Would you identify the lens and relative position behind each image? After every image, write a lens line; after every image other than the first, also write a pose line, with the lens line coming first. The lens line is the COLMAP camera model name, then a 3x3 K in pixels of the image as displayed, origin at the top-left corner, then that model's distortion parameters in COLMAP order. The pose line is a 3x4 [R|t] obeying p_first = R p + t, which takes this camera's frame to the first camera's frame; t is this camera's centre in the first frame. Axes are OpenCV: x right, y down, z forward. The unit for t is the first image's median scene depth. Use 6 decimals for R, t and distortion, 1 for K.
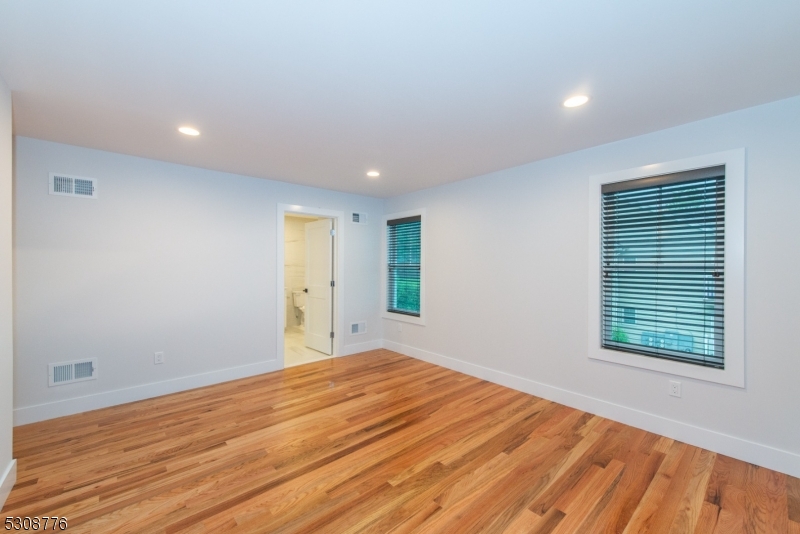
lens RADIAL K [[321.3, 0, 402.2], [0, 321.3, 265.2], [0, 0, 1]] dist [0.000350, -0.000046]
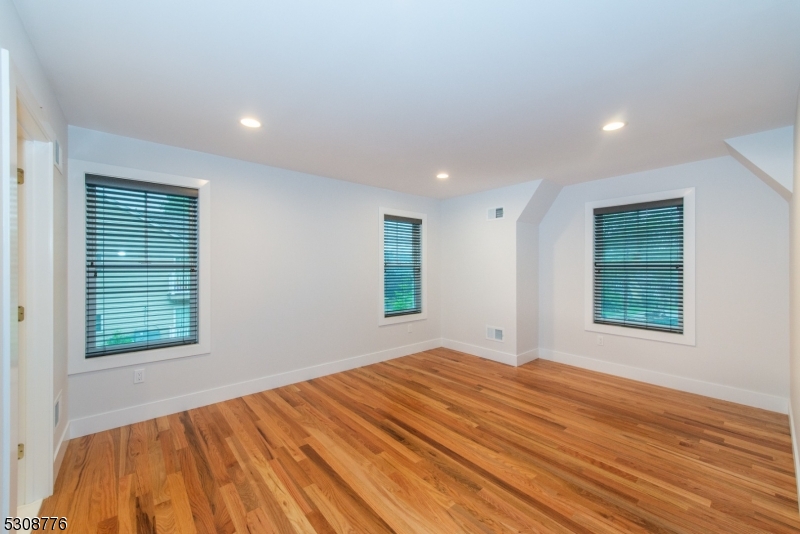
lens RADIAL K [[321.3, 0, 402.2], [0, 321.3, 265.2], [0, 0, 1]] dist [0.000350, -0.000046]
pose [[0.018821, -0.007004, 0.999798, -0.951763], [0.003228, 0.999971, 0.006945, -0.012178], [-0.999818, 0.003097, 0.018843, 0.872533]]
